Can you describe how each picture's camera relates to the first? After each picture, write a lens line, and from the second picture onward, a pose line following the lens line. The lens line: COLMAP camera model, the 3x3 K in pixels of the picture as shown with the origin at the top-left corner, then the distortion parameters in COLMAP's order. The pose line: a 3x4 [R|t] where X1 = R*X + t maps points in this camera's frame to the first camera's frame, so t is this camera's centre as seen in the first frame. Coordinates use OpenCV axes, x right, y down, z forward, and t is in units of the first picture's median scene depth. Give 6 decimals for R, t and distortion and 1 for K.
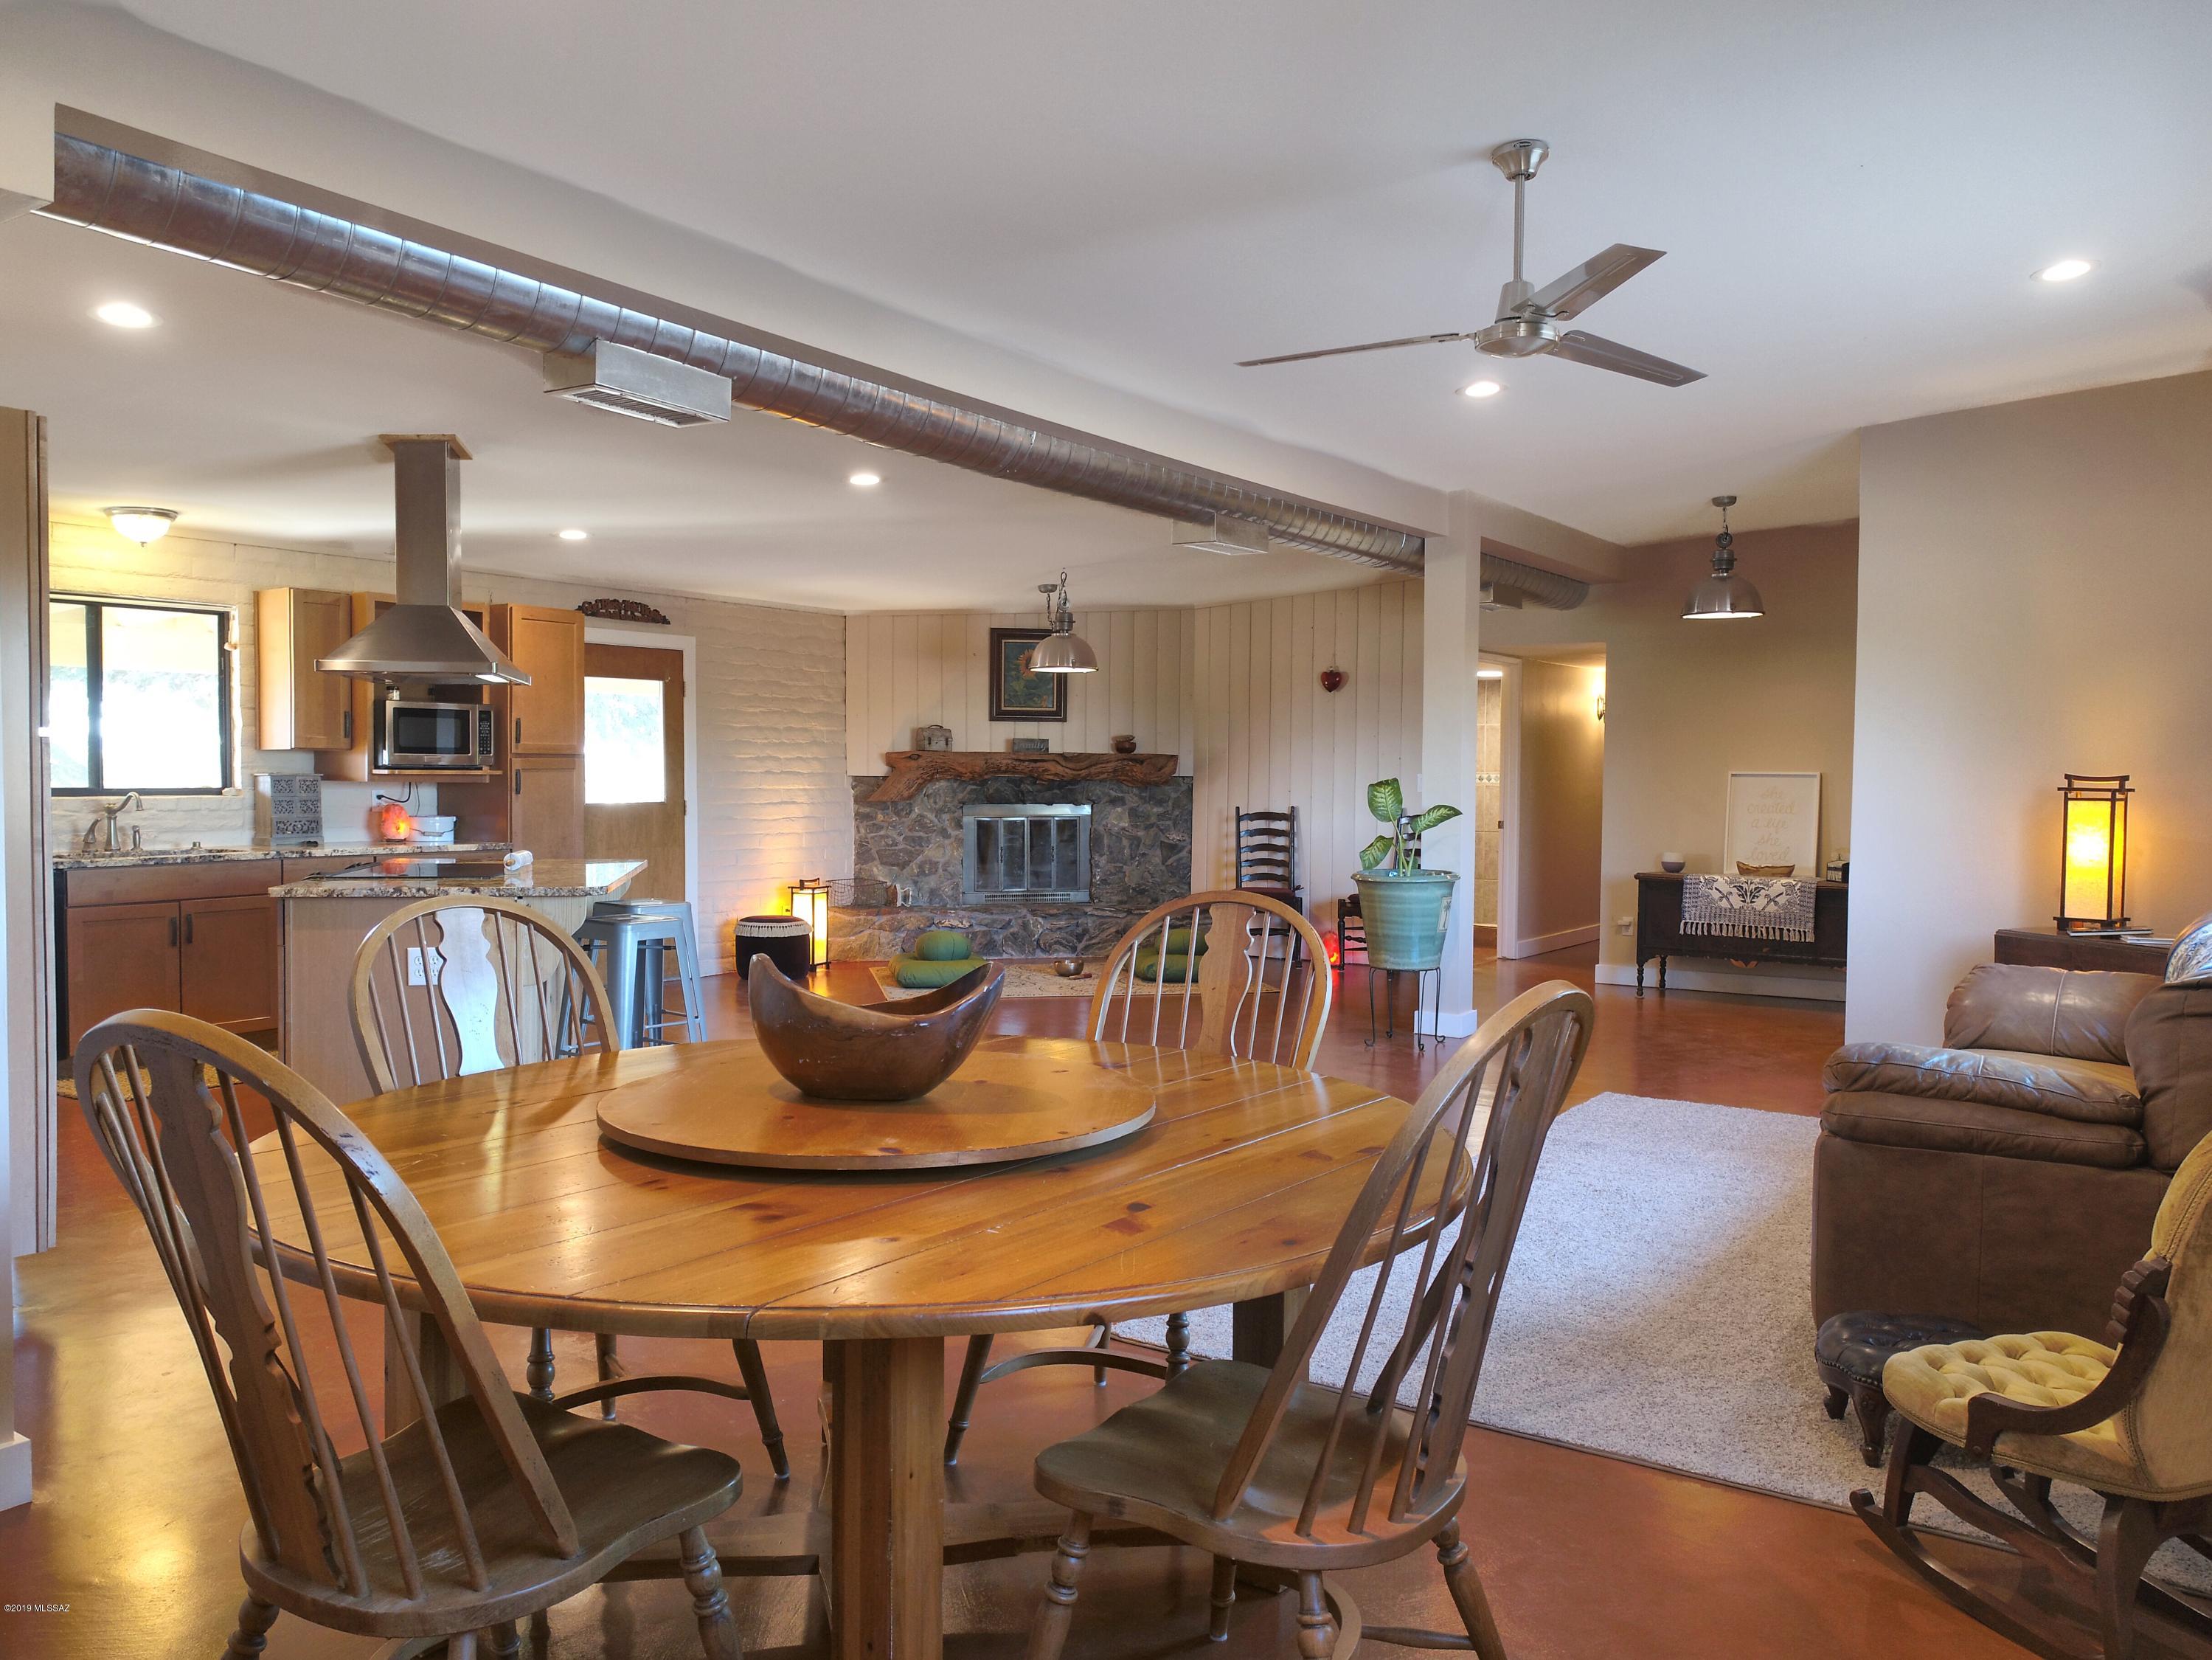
lens RADIAL K [[1668.9, 0, 1112.3], [0, 1668.9, 836.0], [0, 0, 1]] dist [0.000018, 0.002981]
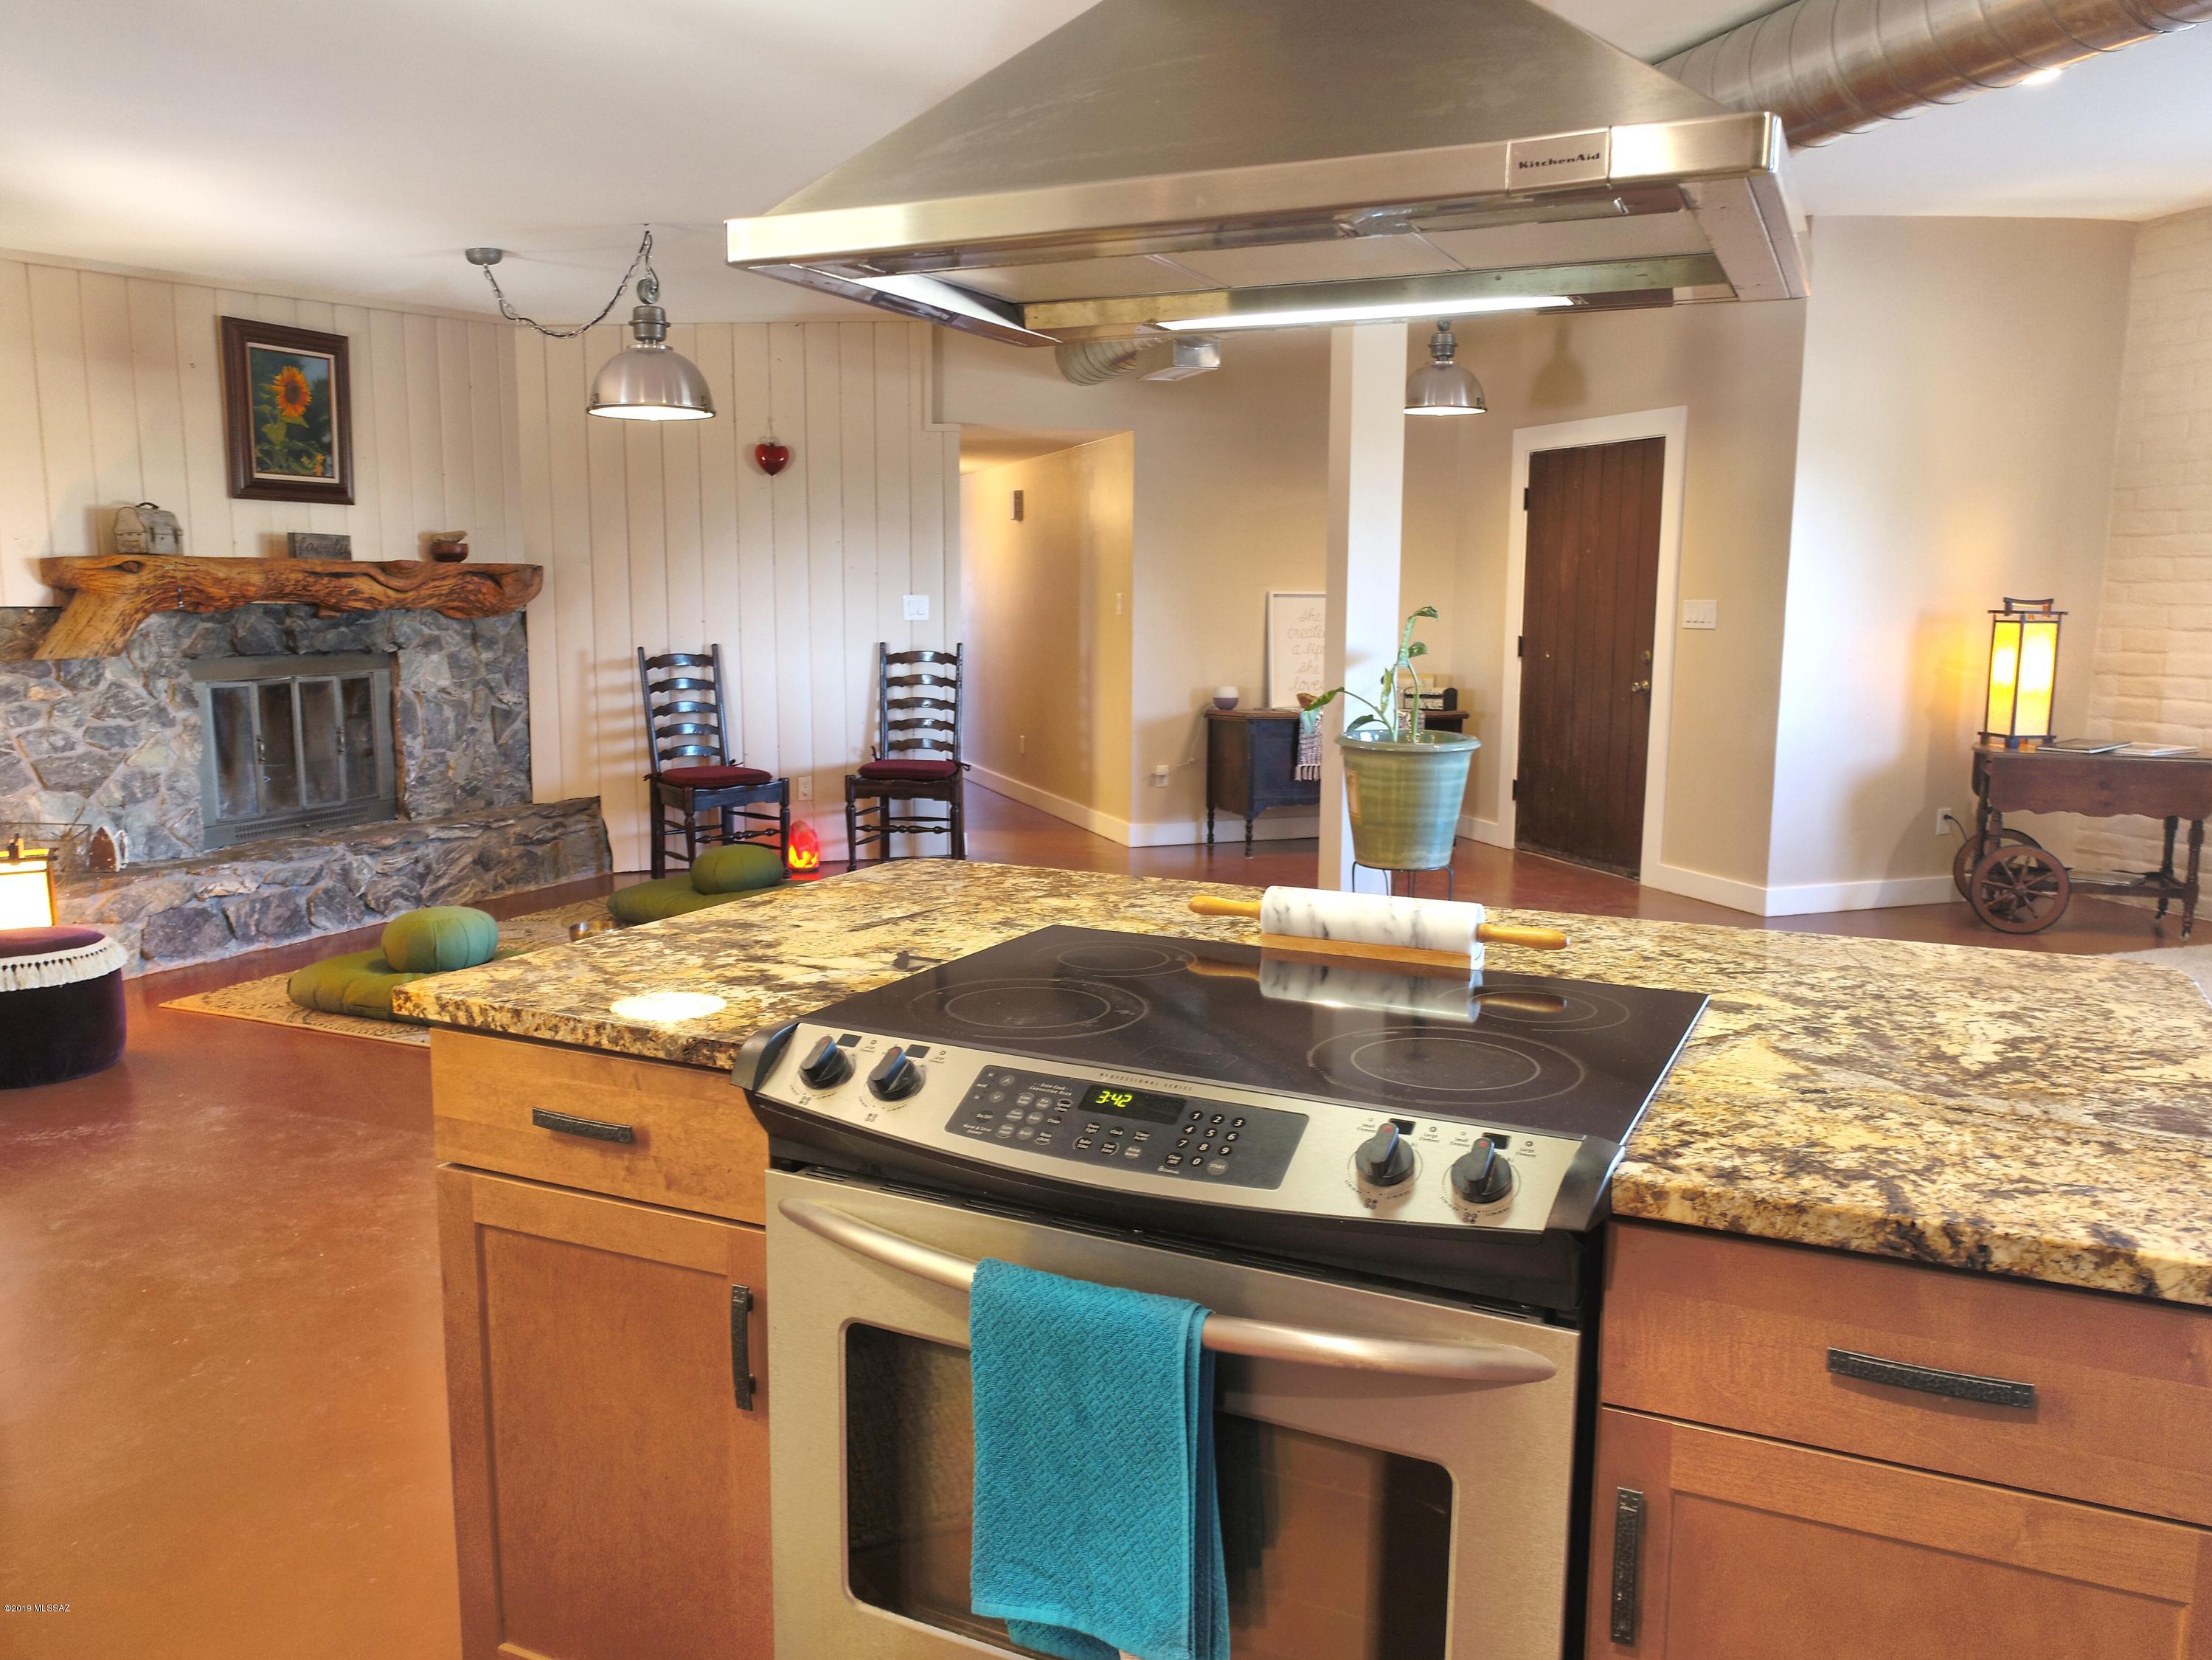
lens RADIAL K [[1668.9, 0, 1107.2], [0, 1668.9, 829.0], [0, 0, 1]] dist [0.000018, 0.002981]
pose [[0.601196, -0.118159, 0.790317, -0.336572], [0.030160, 0.991658, 0.125318, -0.023174], [-0.798532, -0.051504, 0.599745, 0.459367]]
